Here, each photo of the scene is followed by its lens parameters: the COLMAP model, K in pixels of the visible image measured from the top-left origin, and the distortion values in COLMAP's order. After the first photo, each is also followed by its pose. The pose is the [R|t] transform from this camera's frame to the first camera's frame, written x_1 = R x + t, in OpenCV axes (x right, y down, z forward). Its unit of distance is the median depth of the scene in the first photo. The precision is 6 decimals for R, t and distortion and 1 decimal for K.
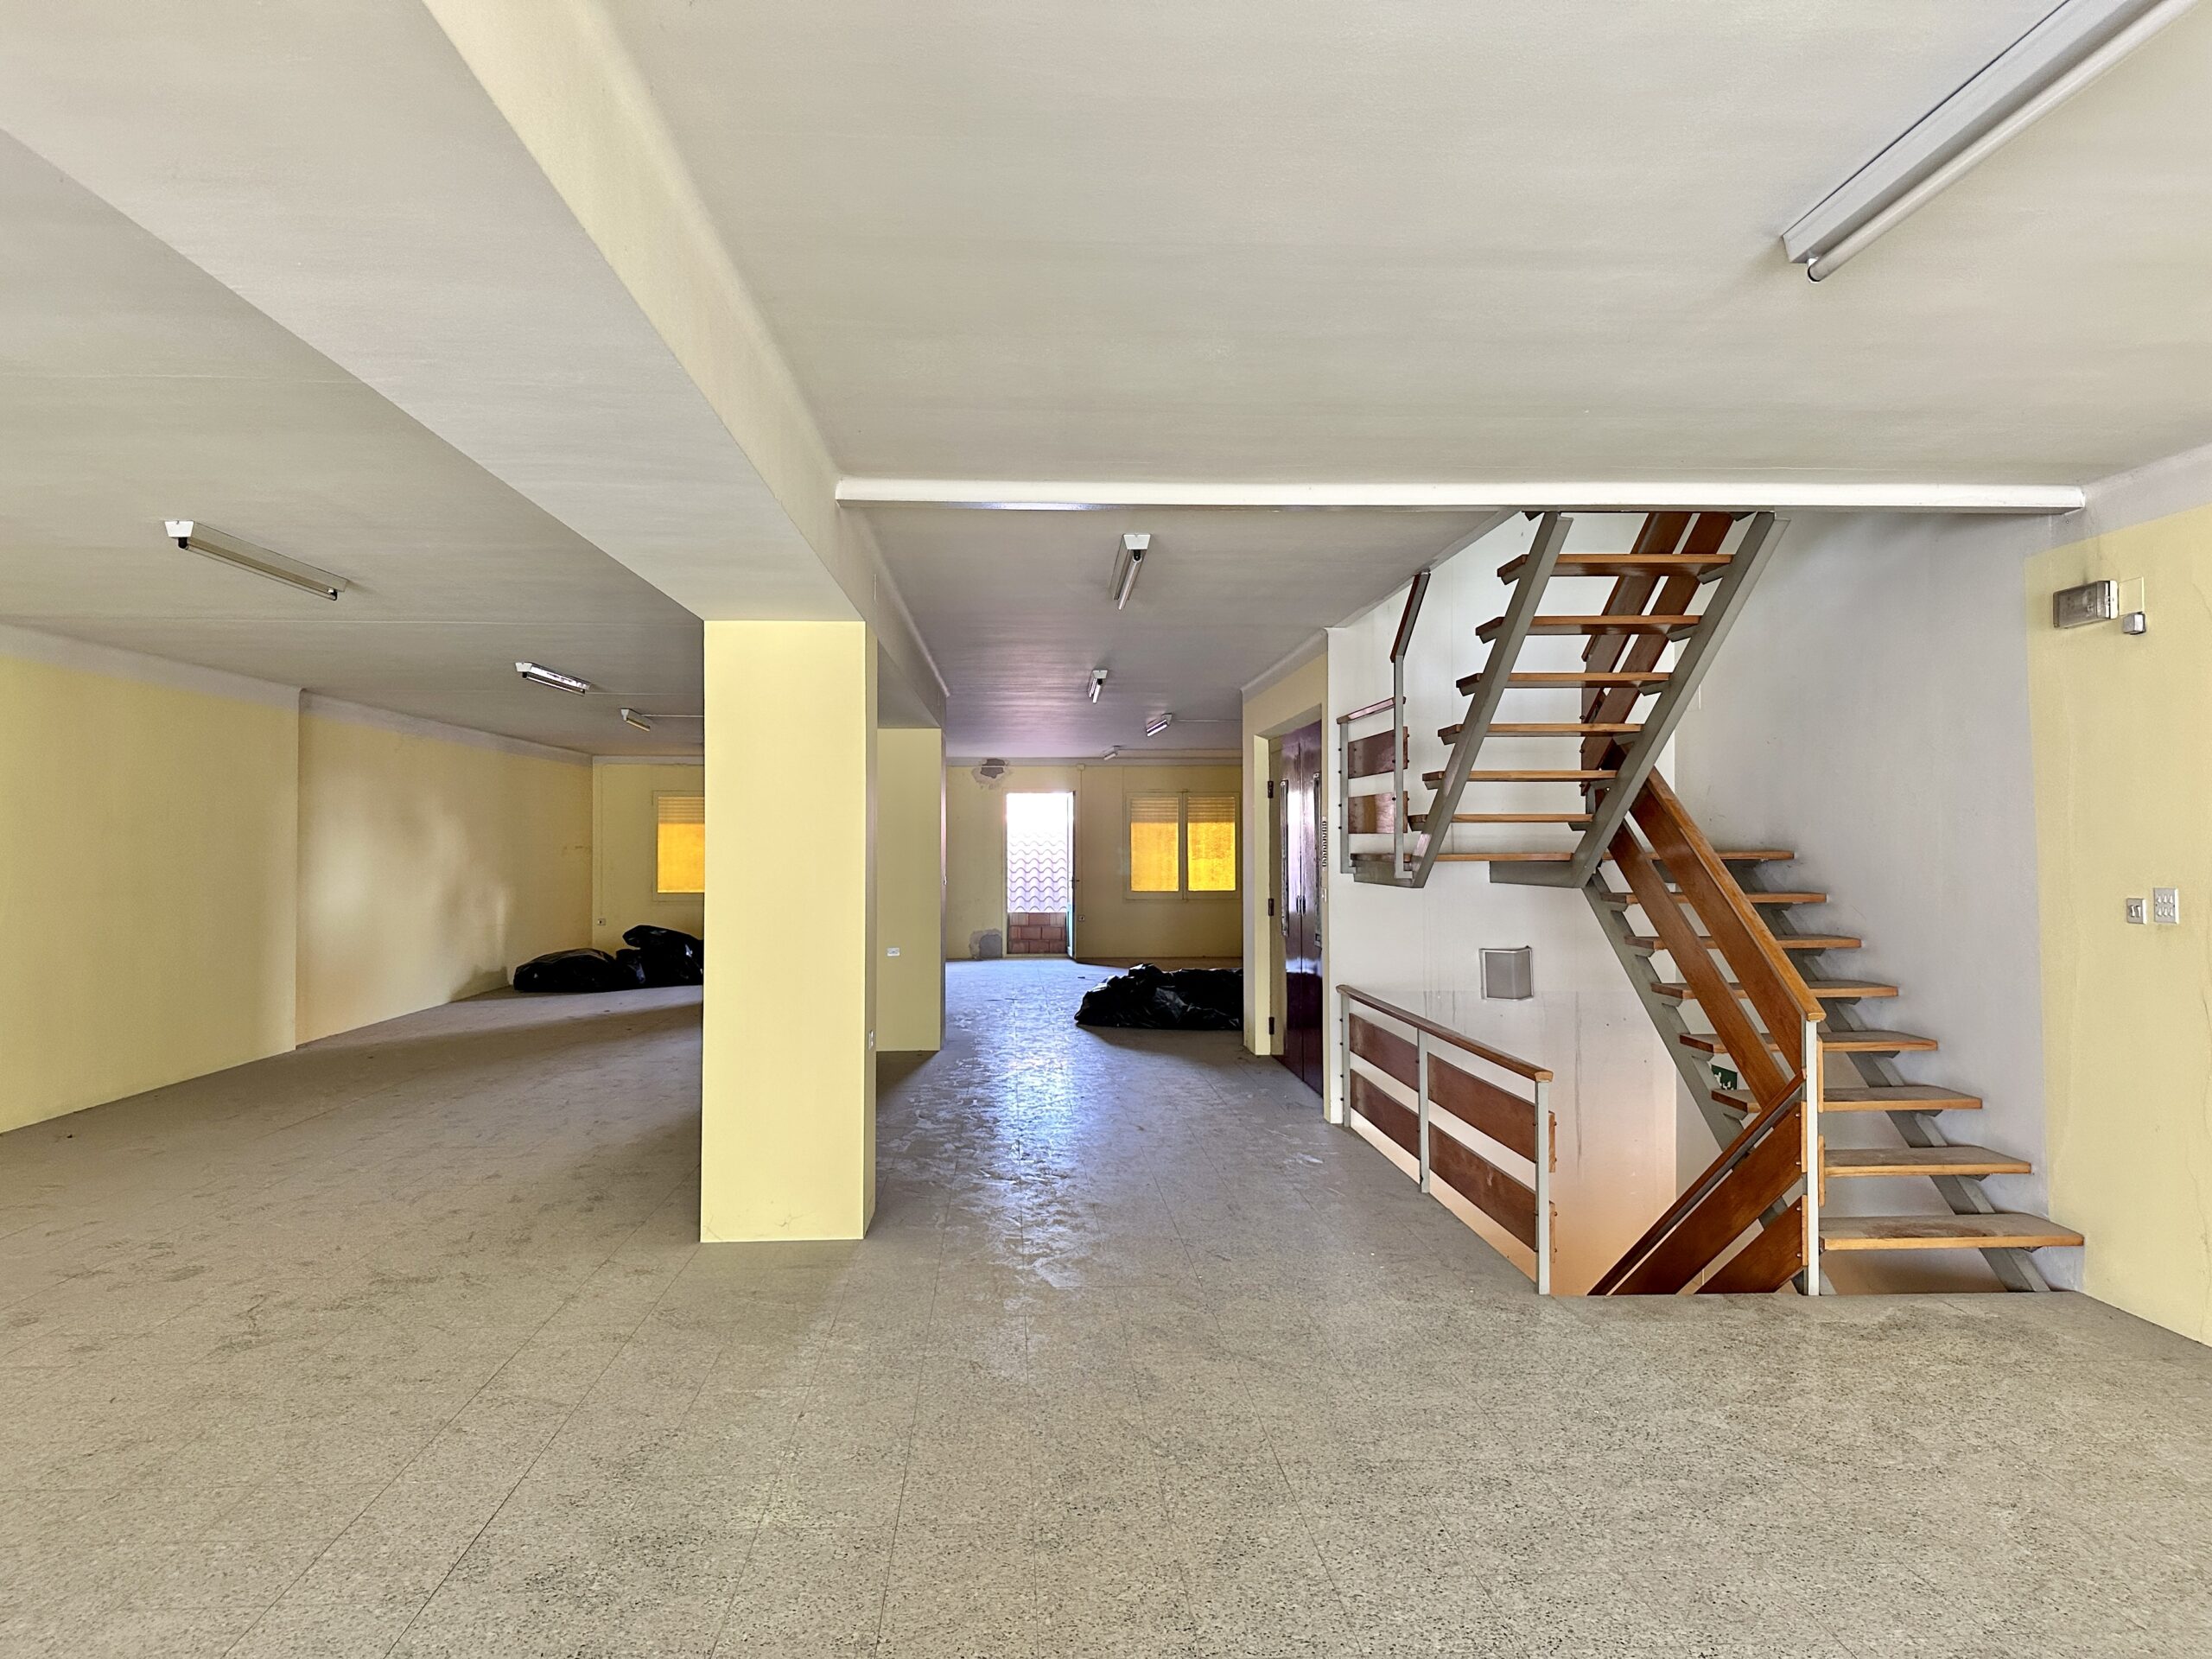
lens RADIAL K [[1546.0, 0, 1097.5], [0, 1546.0, 836.8], [0, 0, 1]] dist [0.042944, -0.052942]
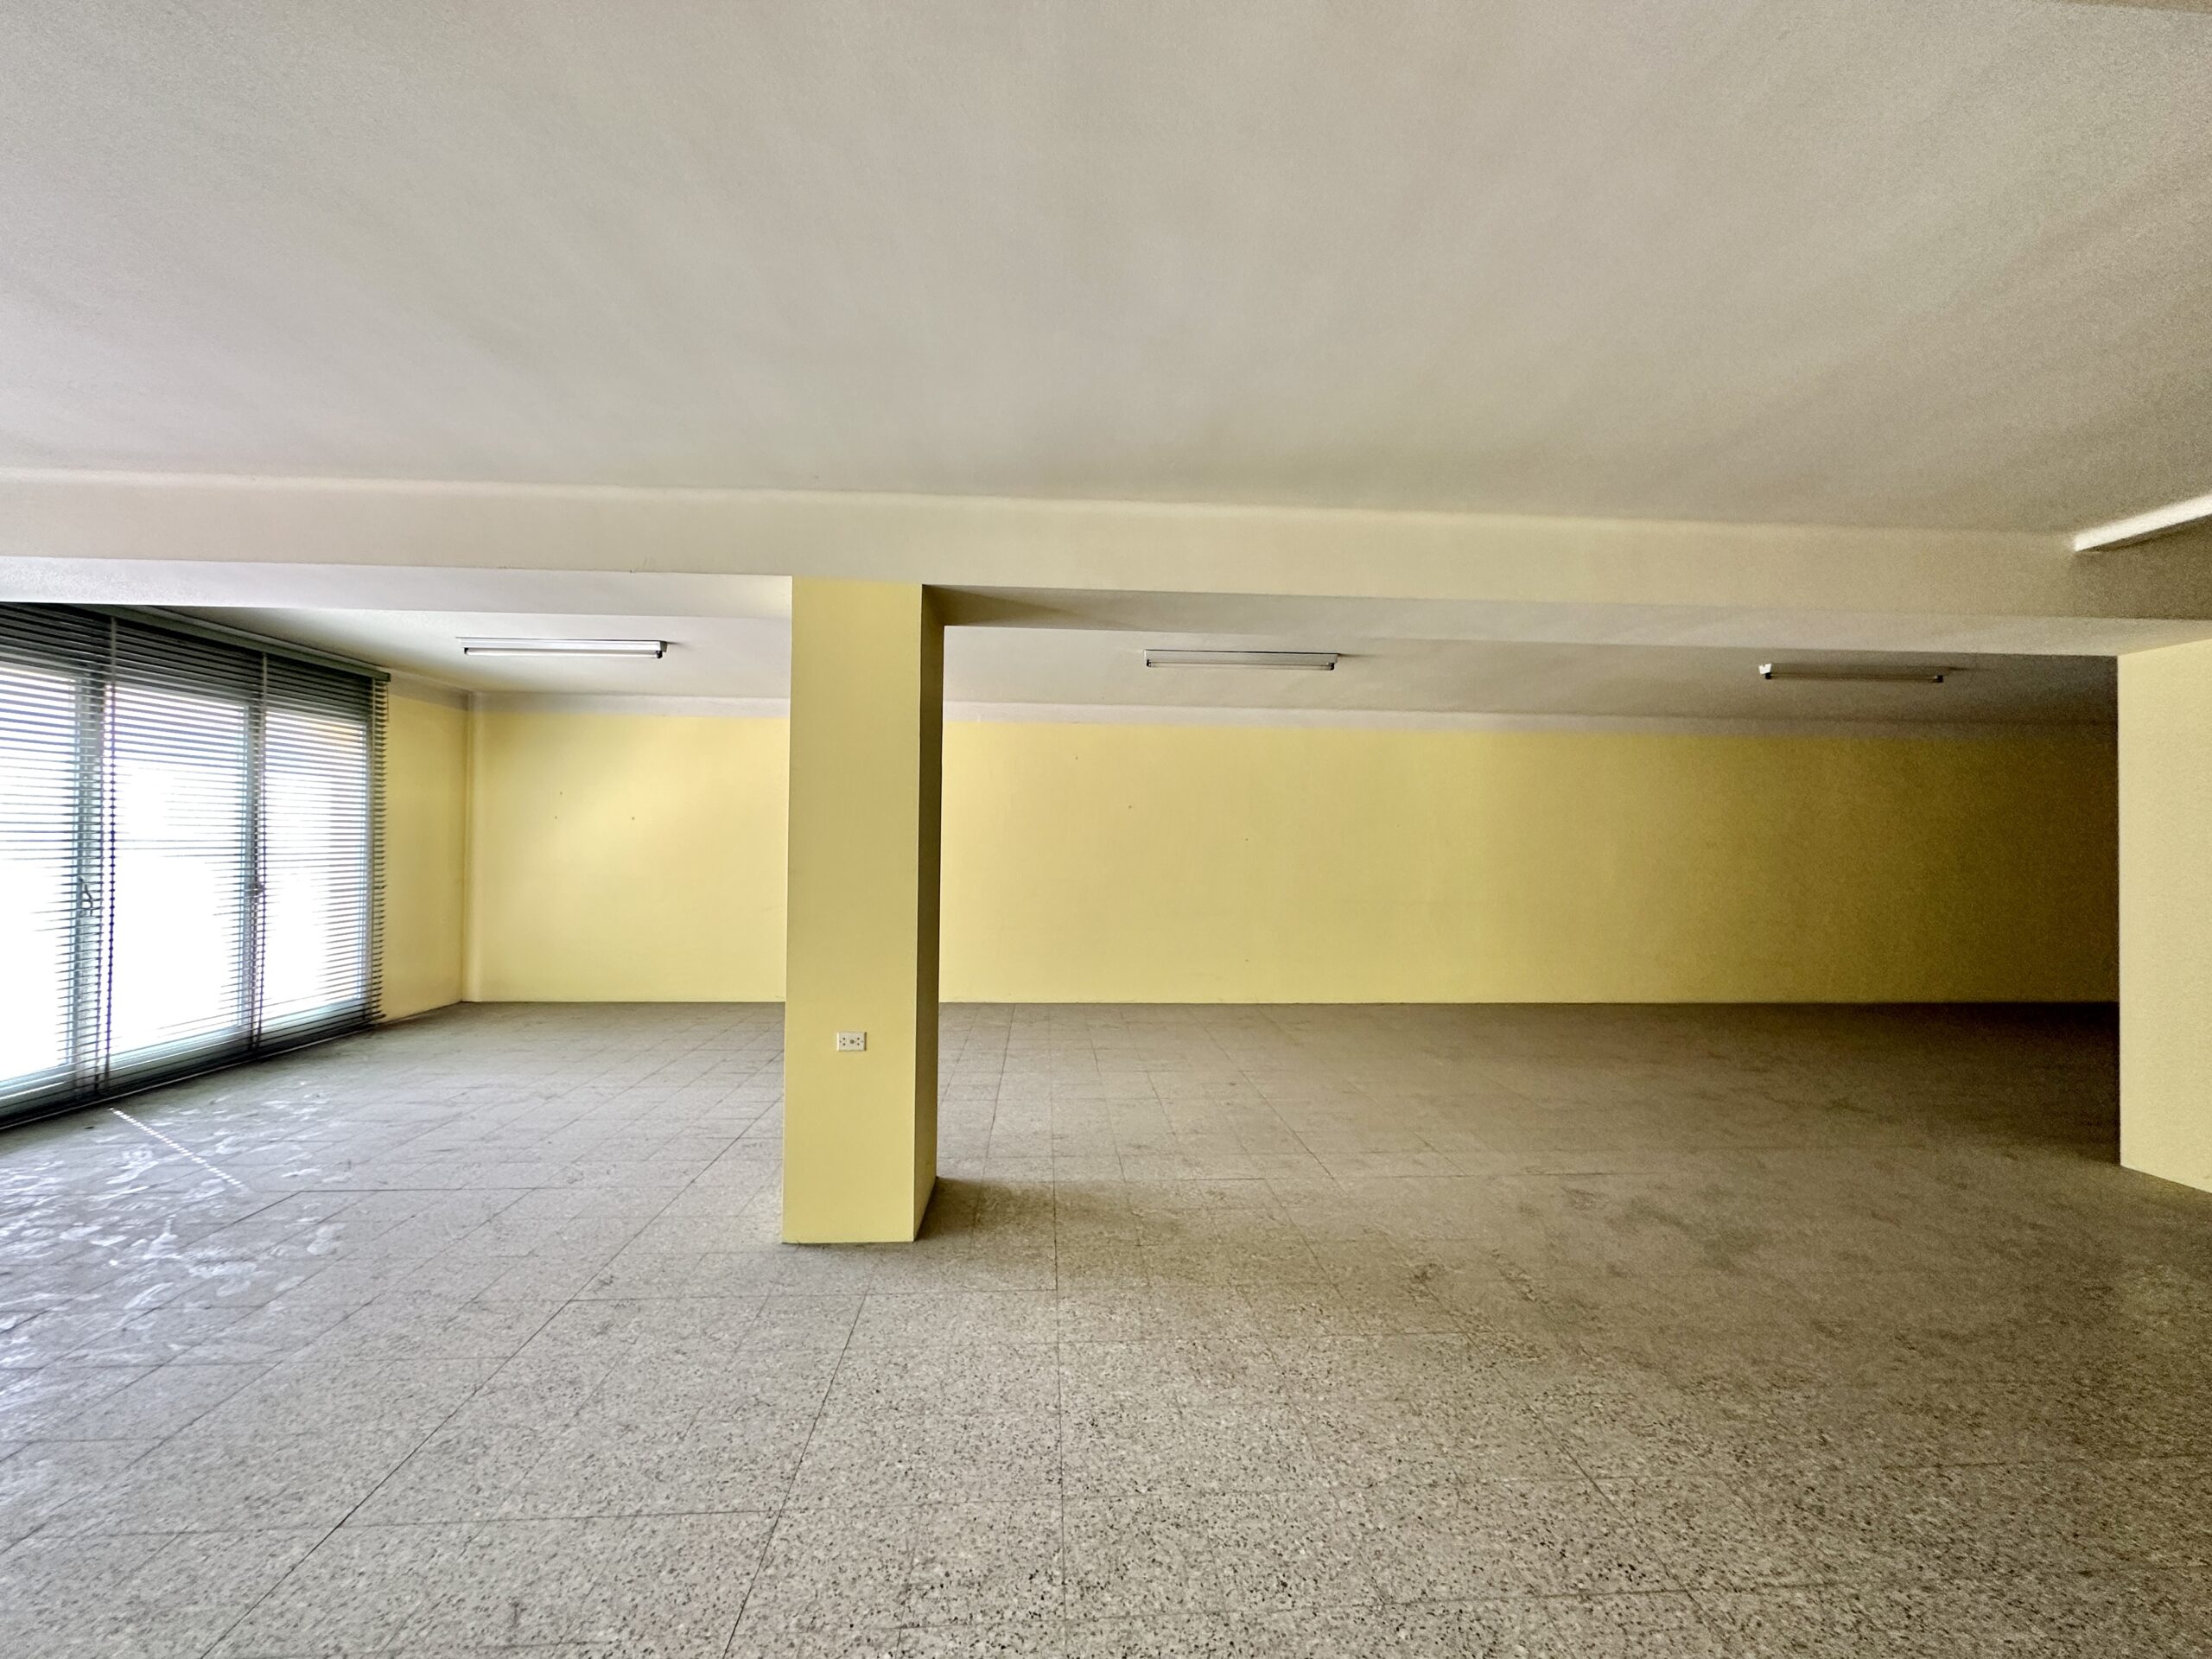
lens RADIAL K [[886.4, 0, 1102.1], [0, 886.4, 829.6], [0, 0, 1]] dist [-0.003648, 0.001087]
pose [[0.009010, -0.012484, -0.999881, 0.547367], [-0.005365, 0.999907, -0.012533, 0.013579], [0.999945, 0.005477, 0.008942, 0.245998]]
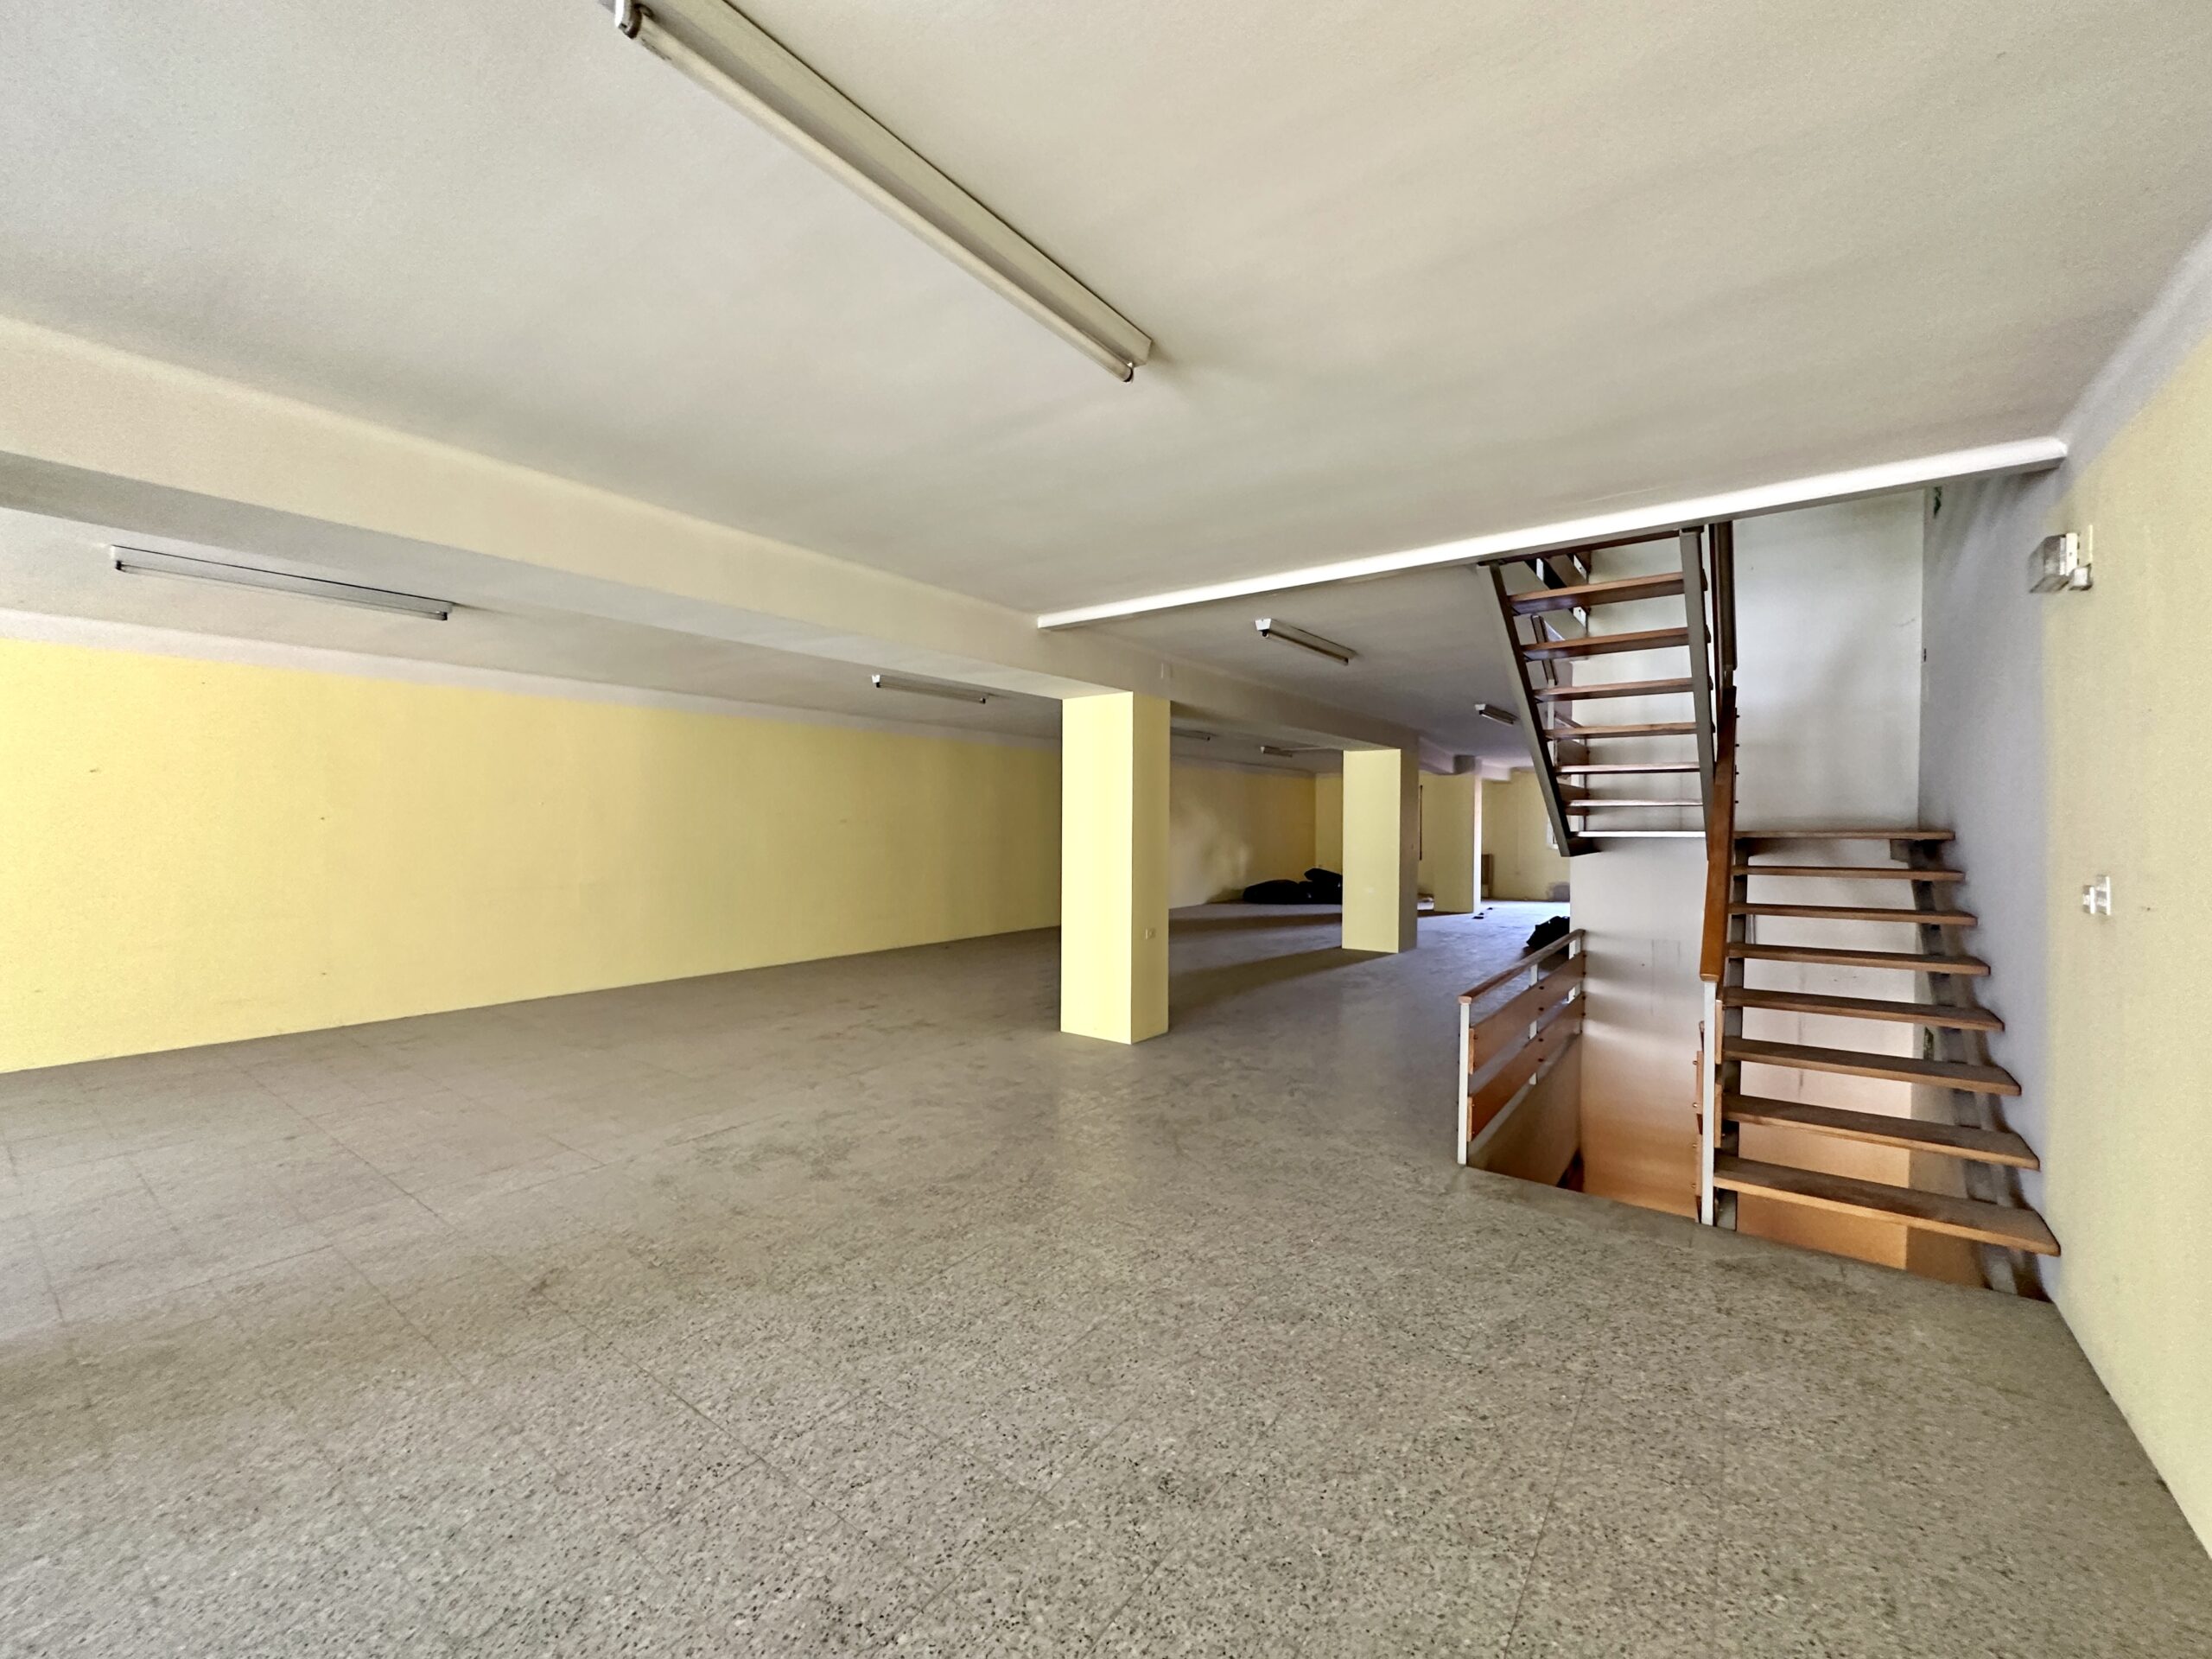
lens RADIAL K [[886.4, 0, 1105.7], [0, 886.4, 827.1], [0, 0, 1]] dist [-0.003648, 0.001087]
pose [[0.772078, 0.009066, -0.635463, 0.587557], [-0.003722, 0.999946, 0.009743, 0.005066], [0.635517, -0.005157, 0.772070, 0.264498]]
